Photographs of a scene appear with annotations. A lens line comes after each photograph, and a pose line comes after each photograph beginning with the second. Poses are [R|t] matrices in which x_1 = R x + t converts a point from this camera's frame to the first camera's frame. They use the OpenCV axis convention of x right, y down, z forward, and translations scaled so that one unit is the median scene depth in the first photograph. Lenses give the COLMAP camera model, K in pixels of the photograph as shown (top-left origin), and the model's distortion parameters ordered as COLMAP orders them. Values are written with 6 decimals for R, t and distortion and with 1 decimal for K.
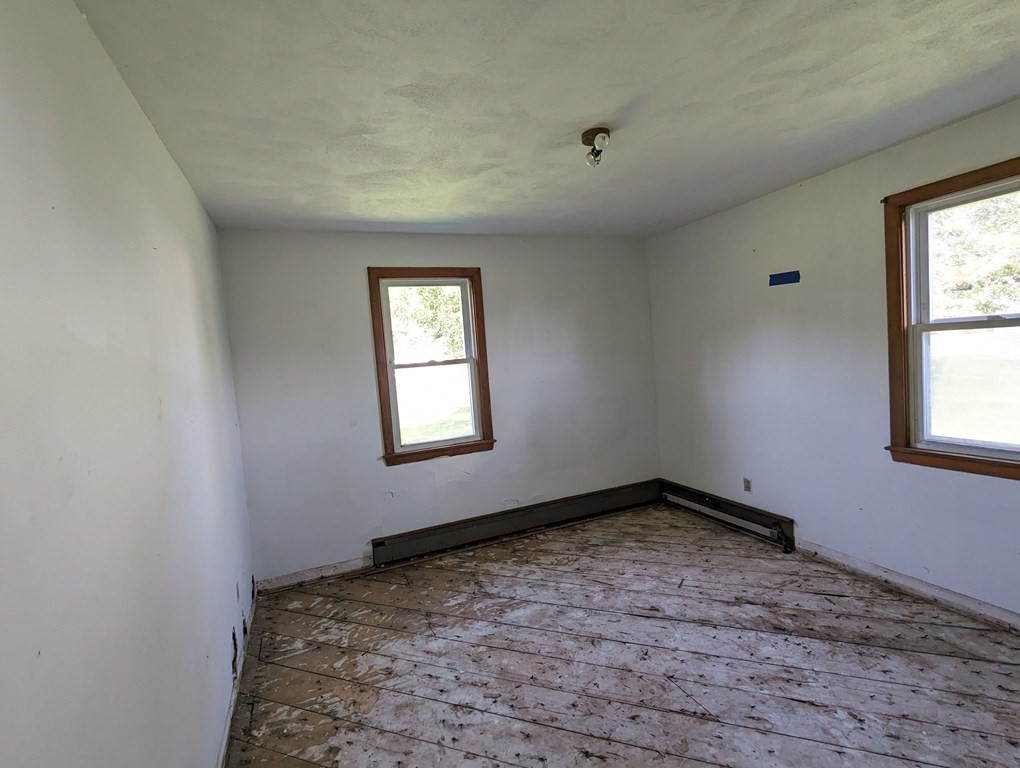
lens RADIAL K [[483.6, 0, 510.0], [0, 483.6, 384.0], [0, 0, 1]] dist [0.001076, 0.000096]
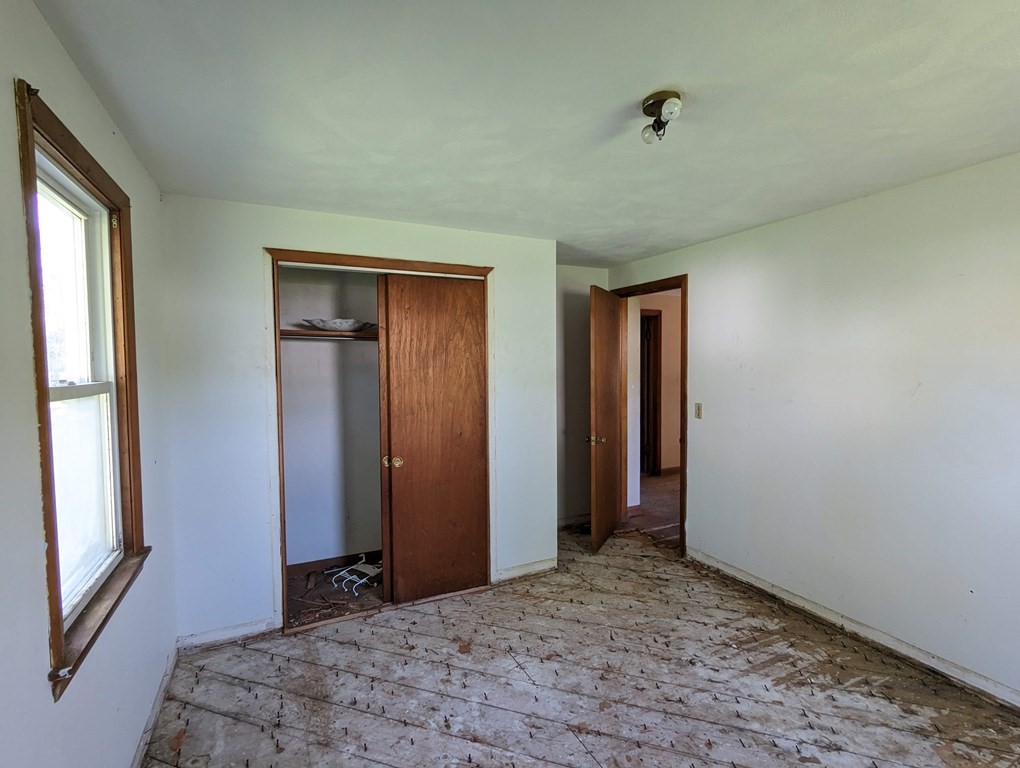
lens RADIAL K [[483.6, 0, 510.0], [0, 483.6, 384.0], [0, 0, 1]] dist [0.001076, 0.000096]
pose [[-0.995490, 0.084432, -0.043257, 0.533932], [0.079616, 0.991488, 0.103015, -0.182866], [0.051586, 0.099106, -0.993739, 1.963977]]
